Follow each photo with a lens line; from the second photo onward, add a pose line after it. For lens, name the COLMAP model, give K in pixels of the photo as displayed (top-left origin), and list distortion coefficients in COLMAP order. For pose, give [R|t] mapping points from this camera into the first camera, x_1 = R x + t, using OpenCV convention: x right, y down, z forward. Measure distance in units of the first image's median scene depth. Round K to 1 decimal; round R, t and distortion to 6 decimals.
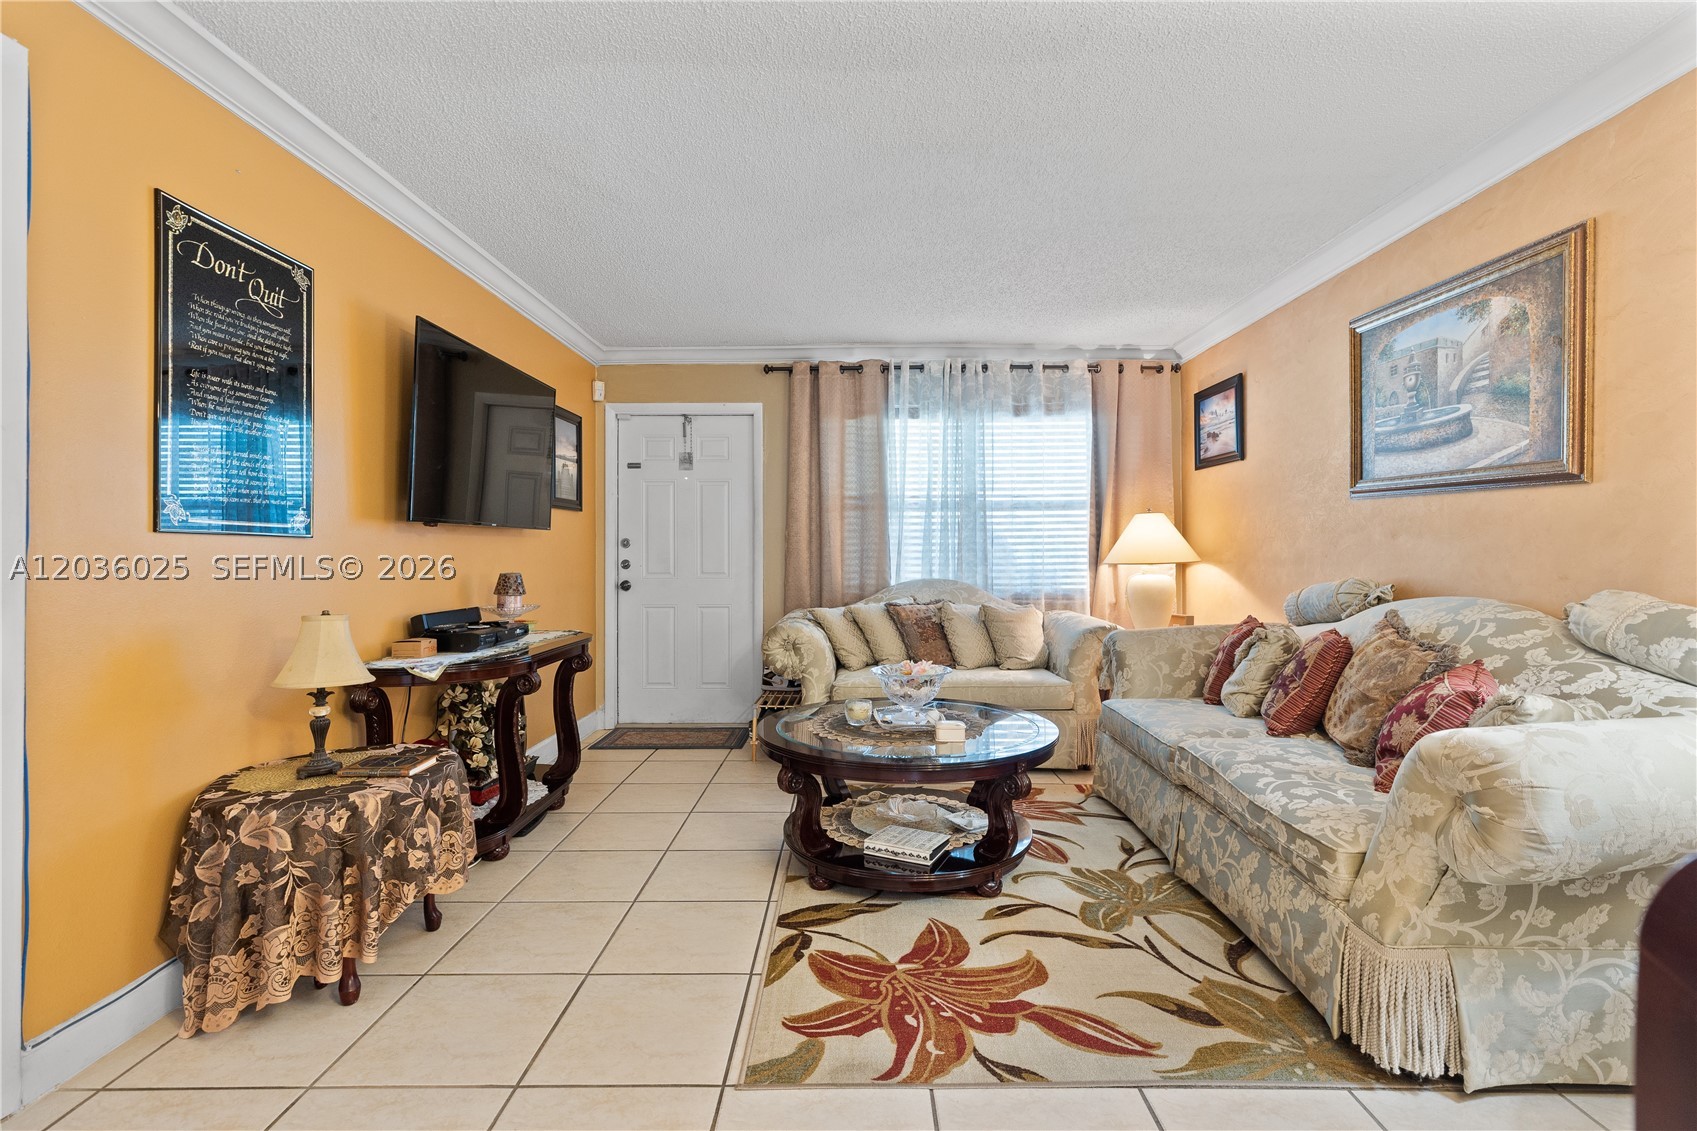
lens RADIAL K [[771.5, 0, 852.7], [0, 771.5, 557.5], [0, 0, 1]] dist [0.007678, -0.000333]
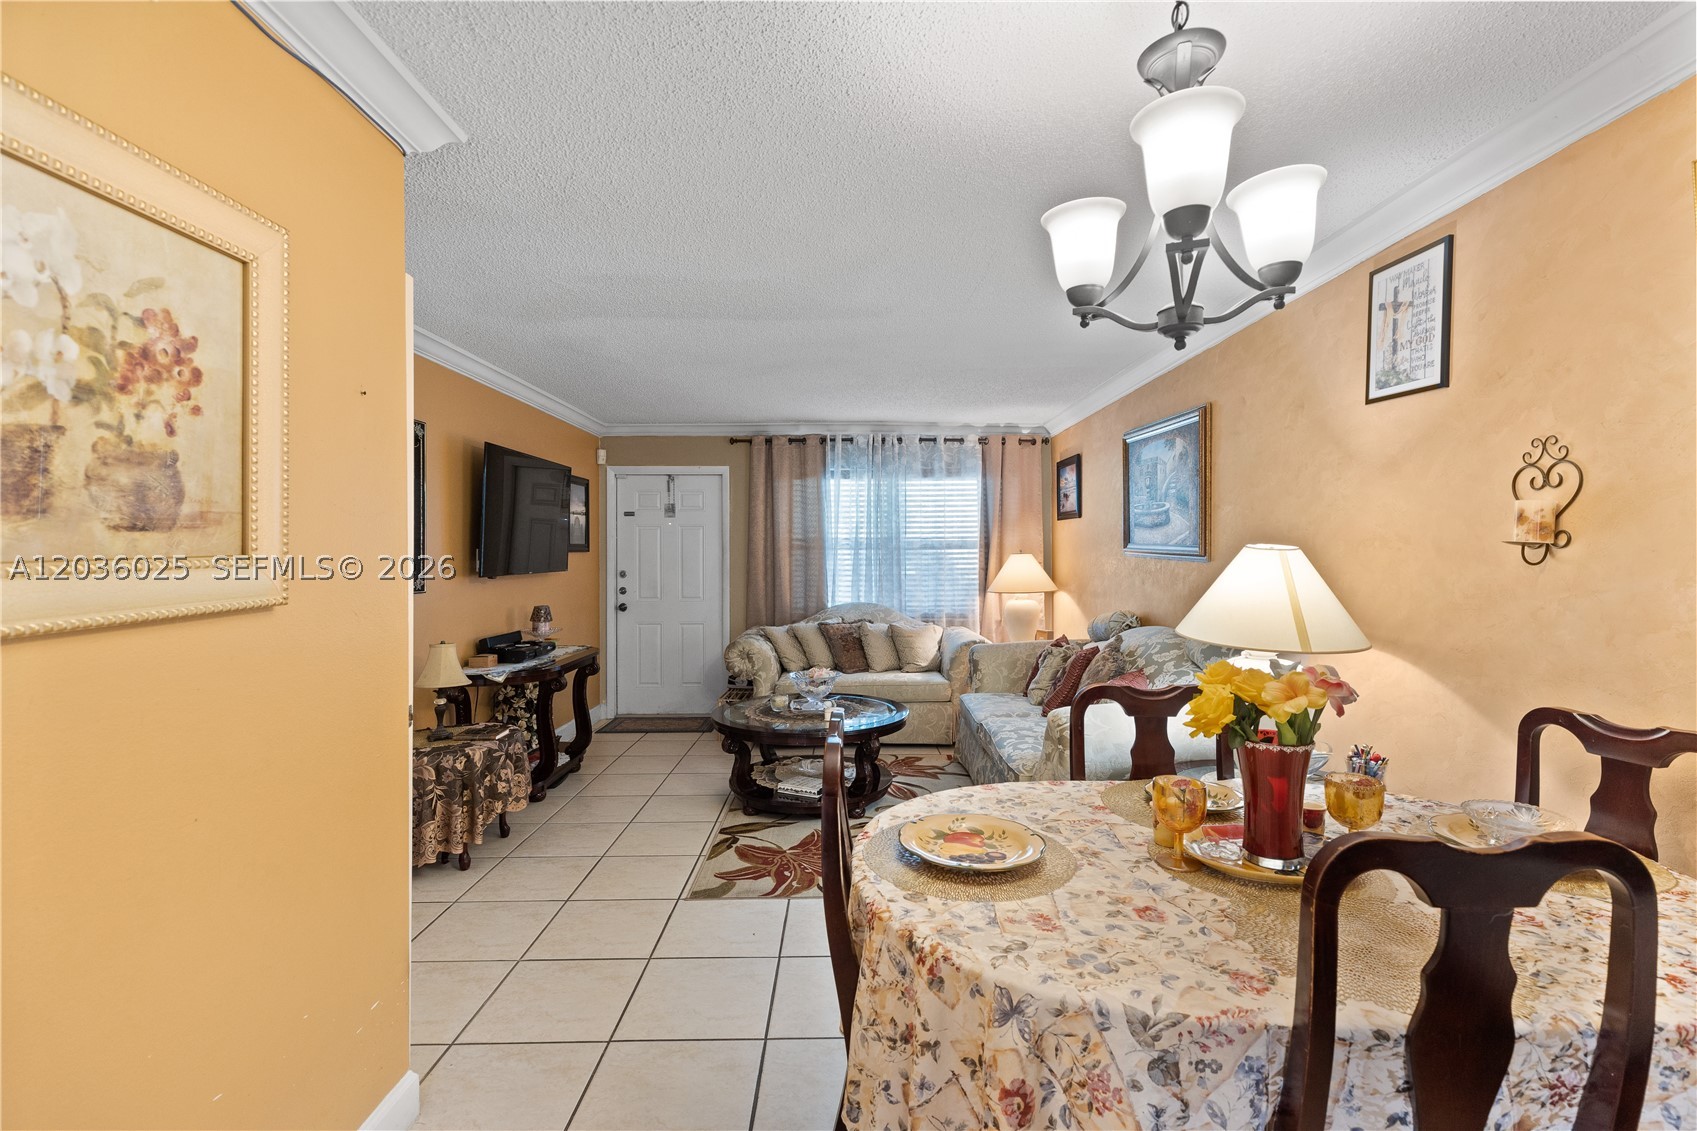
lens RADIAL K [[771.5, 0, 860.0], [0, 771.5, 561.1], [0, 0, 1]] dist [0.007678, -0.000333]
pose [[0.999892, -0.000194, 0.014723, 0.111181], [0.000089, 0.999974, 0.007171, -0.067515], [-0.014724, -0.007169, 0.999866, -0.395031]]
